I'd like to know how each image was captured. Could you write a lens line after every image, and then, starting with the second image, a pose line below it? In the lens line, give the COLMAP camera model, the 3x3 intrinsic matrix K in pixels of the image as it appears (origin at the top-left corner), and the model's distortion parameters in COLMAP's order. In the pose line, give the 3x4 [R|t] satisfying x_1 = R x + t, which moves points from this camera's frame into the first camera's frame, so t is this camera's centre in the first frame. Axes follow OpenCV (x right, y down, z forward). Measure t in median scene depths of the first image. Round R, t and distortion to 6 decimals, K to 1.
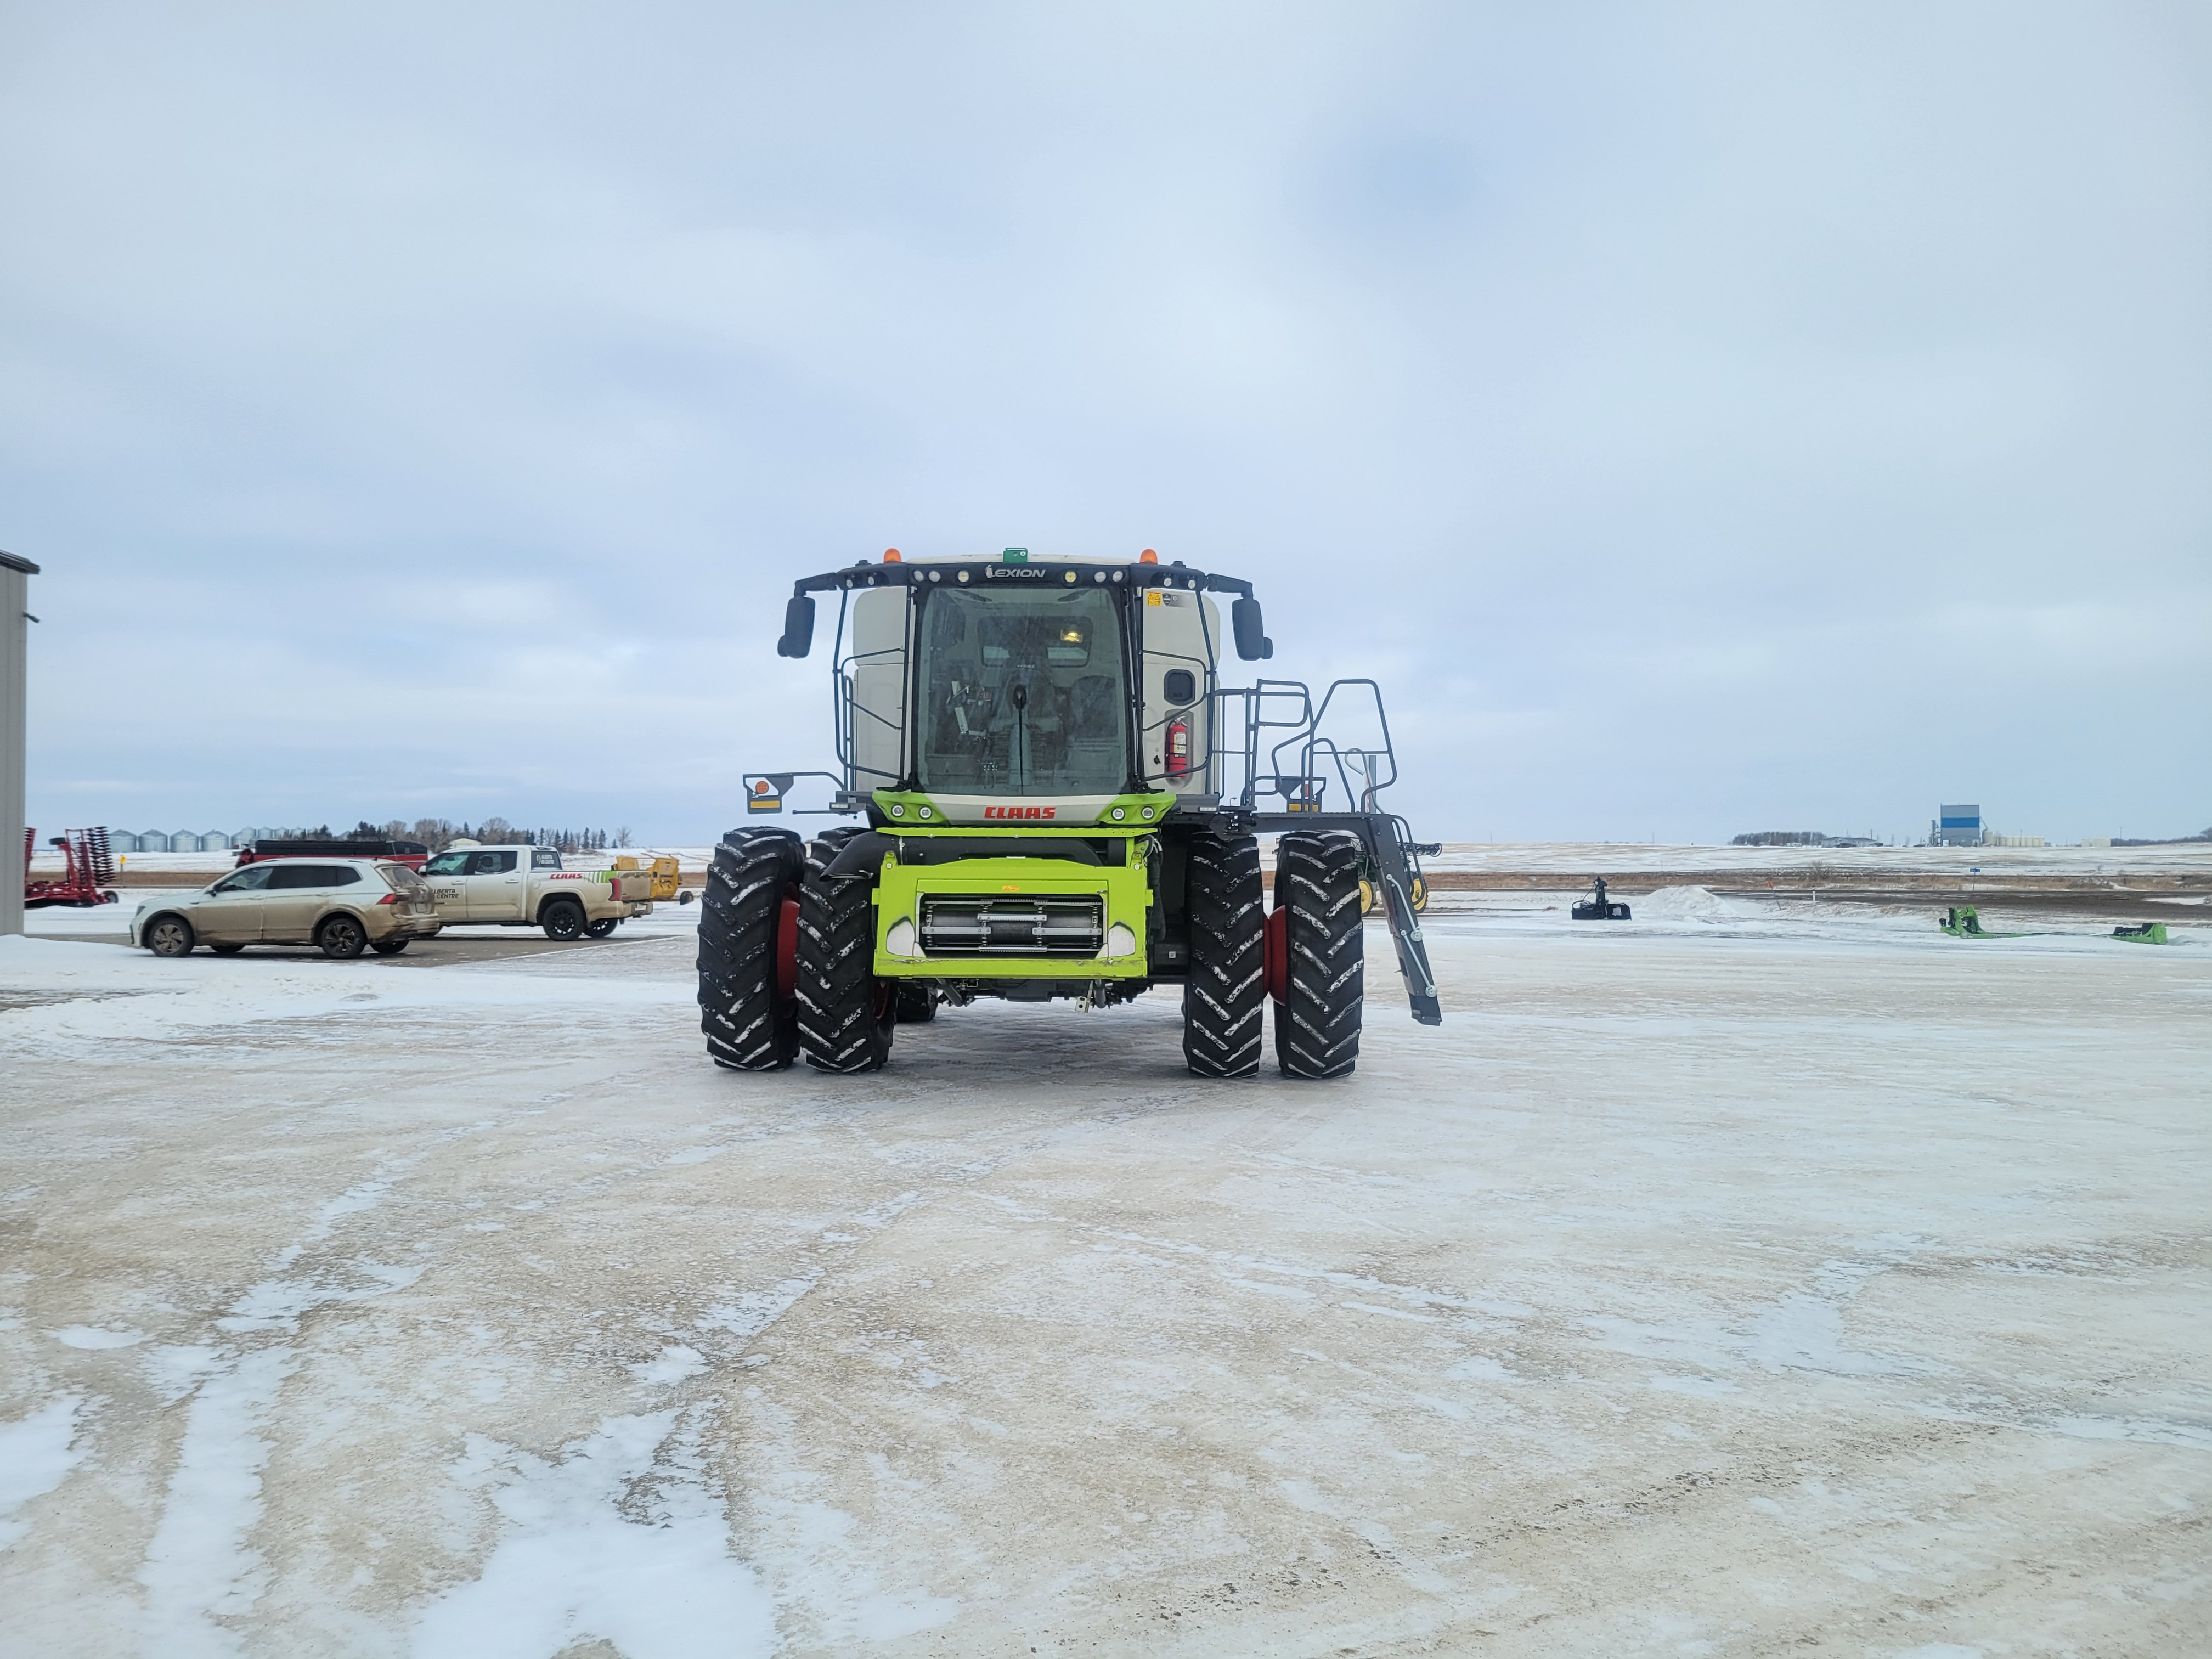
lens RADIAL K [[1652.2, 0, 1098.5], [0, 1652.2, 840.4], [0, 0, 1]] dist [0.032761, -0.000568]
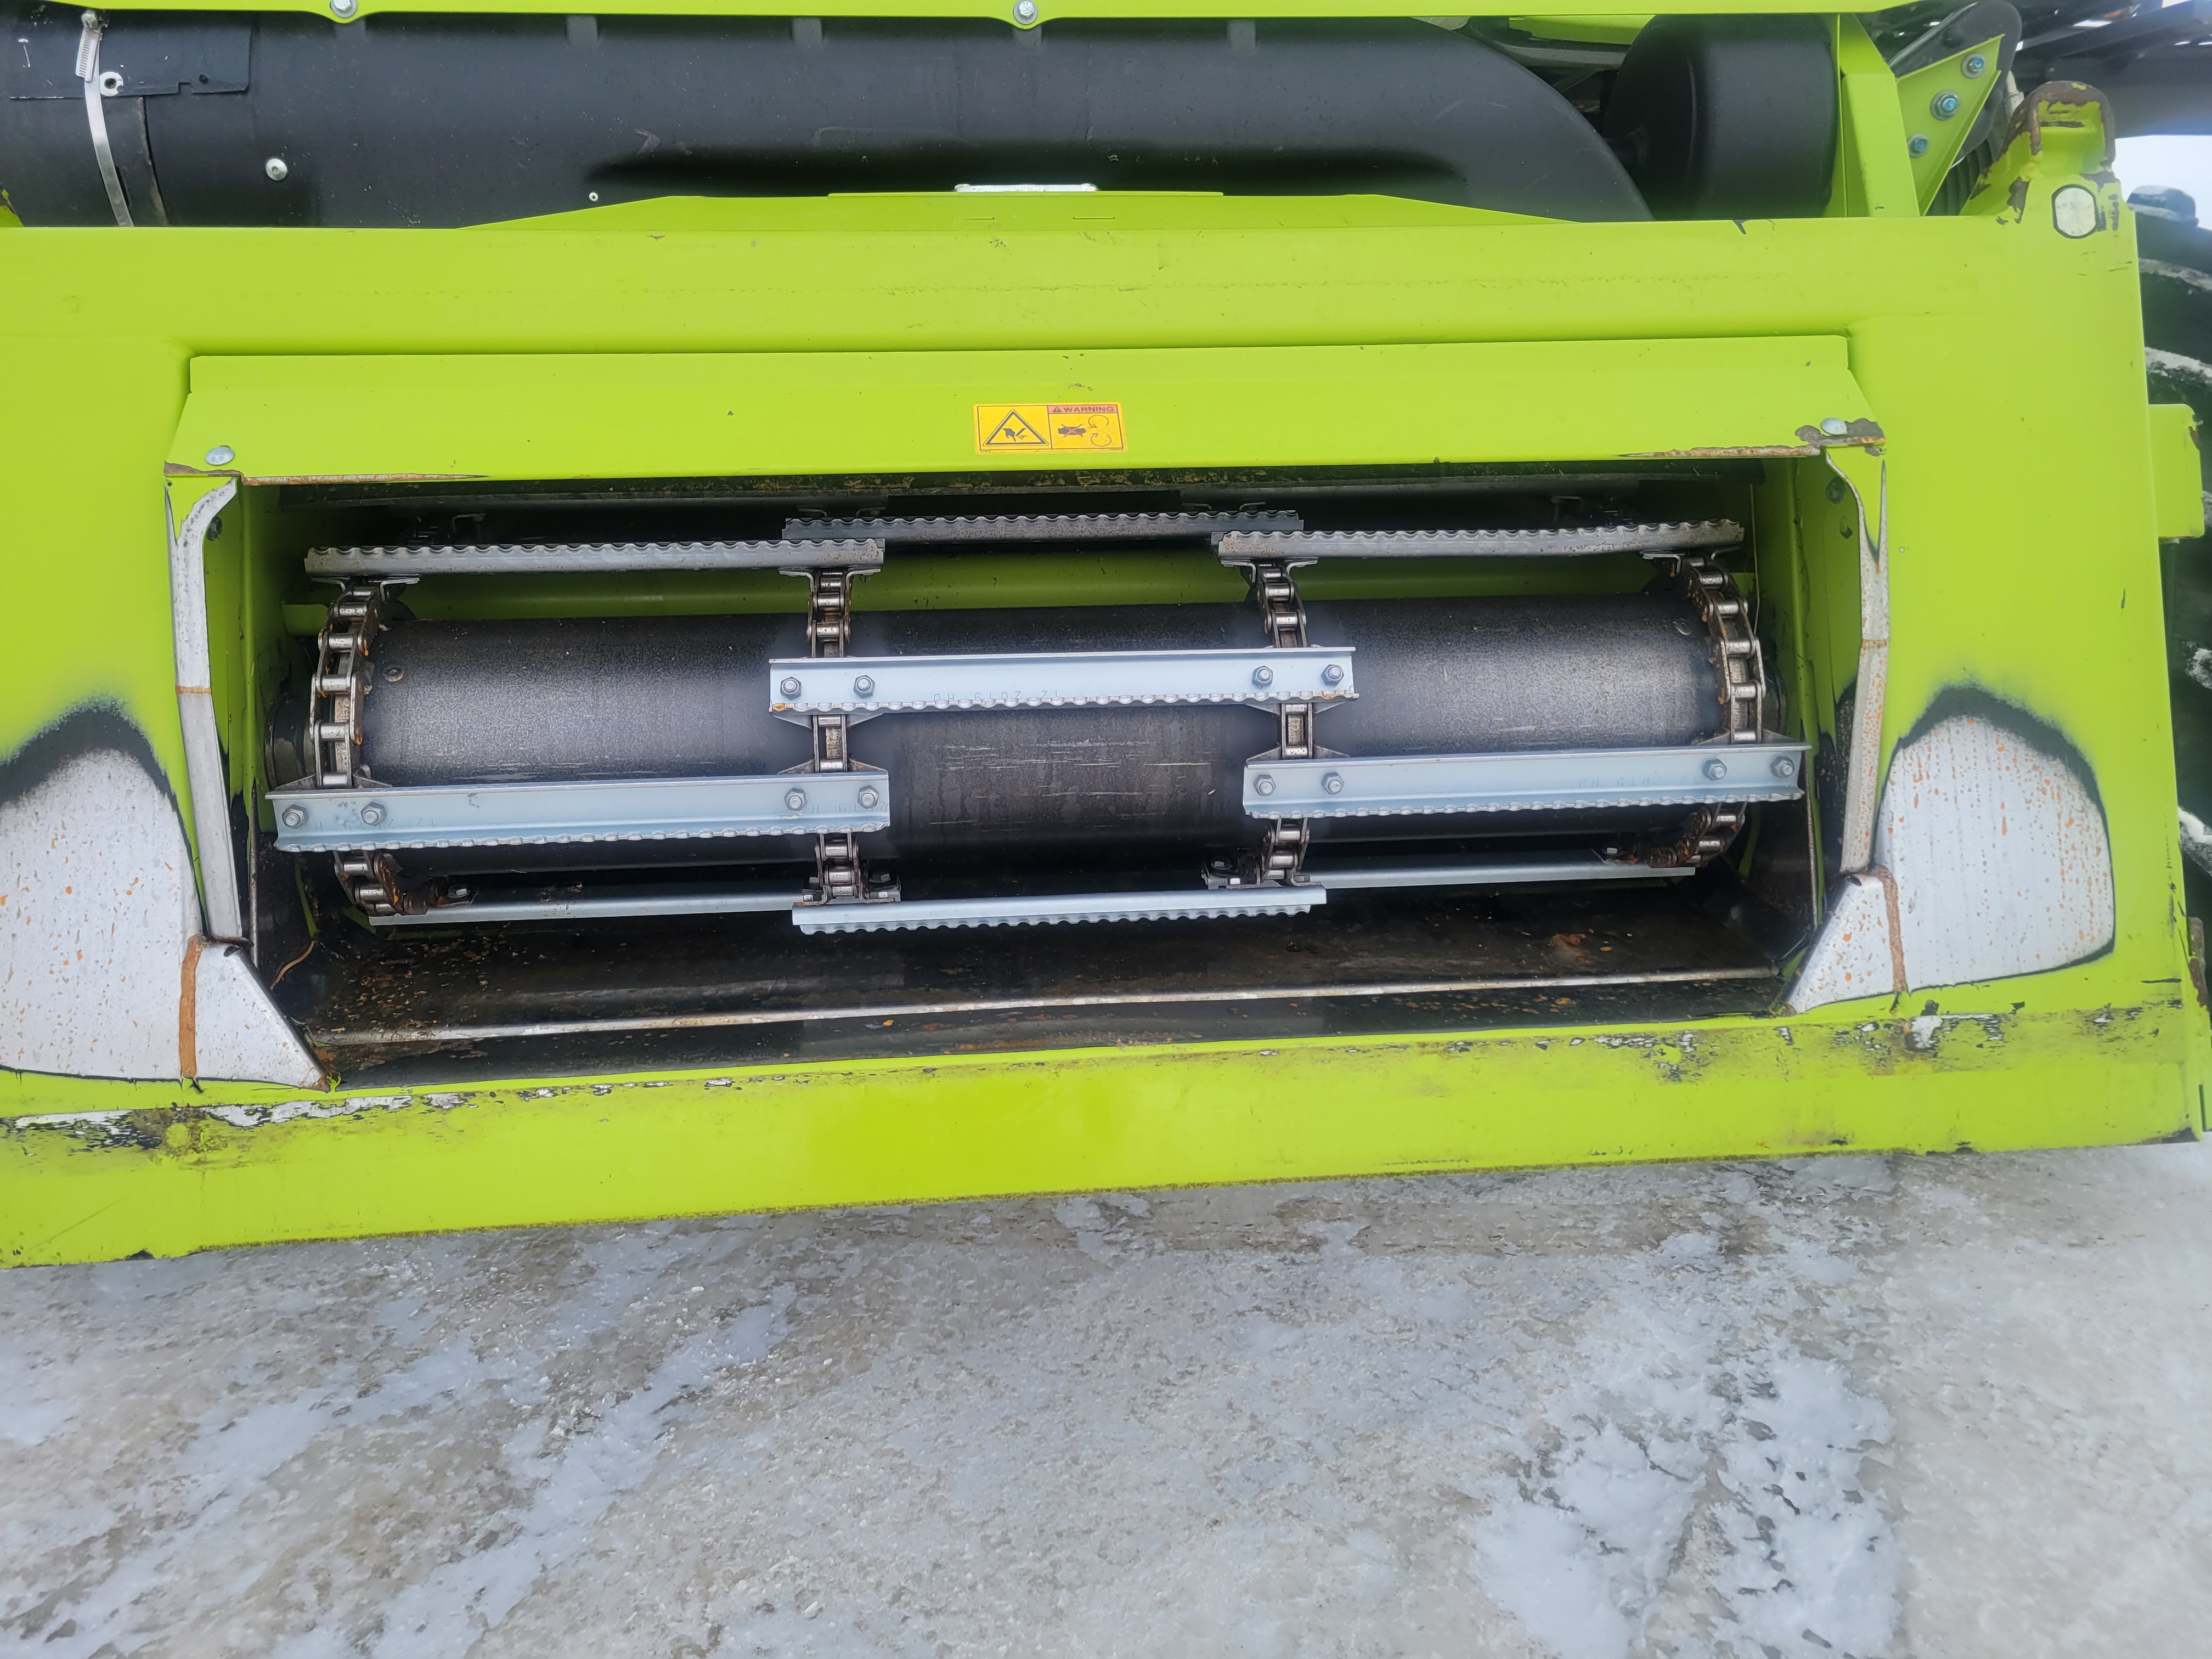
lens RADIAL K [[1652.2, 0, 1101.1], [0, 1652.2, 831.7], [0, 0, 1]] dist [0.032761, -0.000568]
pose [[0.992747, -0.049465, 0.109571, -0.063154], [0.019944, 0.966564, 0.255650, 0.027098], [-0.118553, -0.251610, 0.960540, 0.884258]]
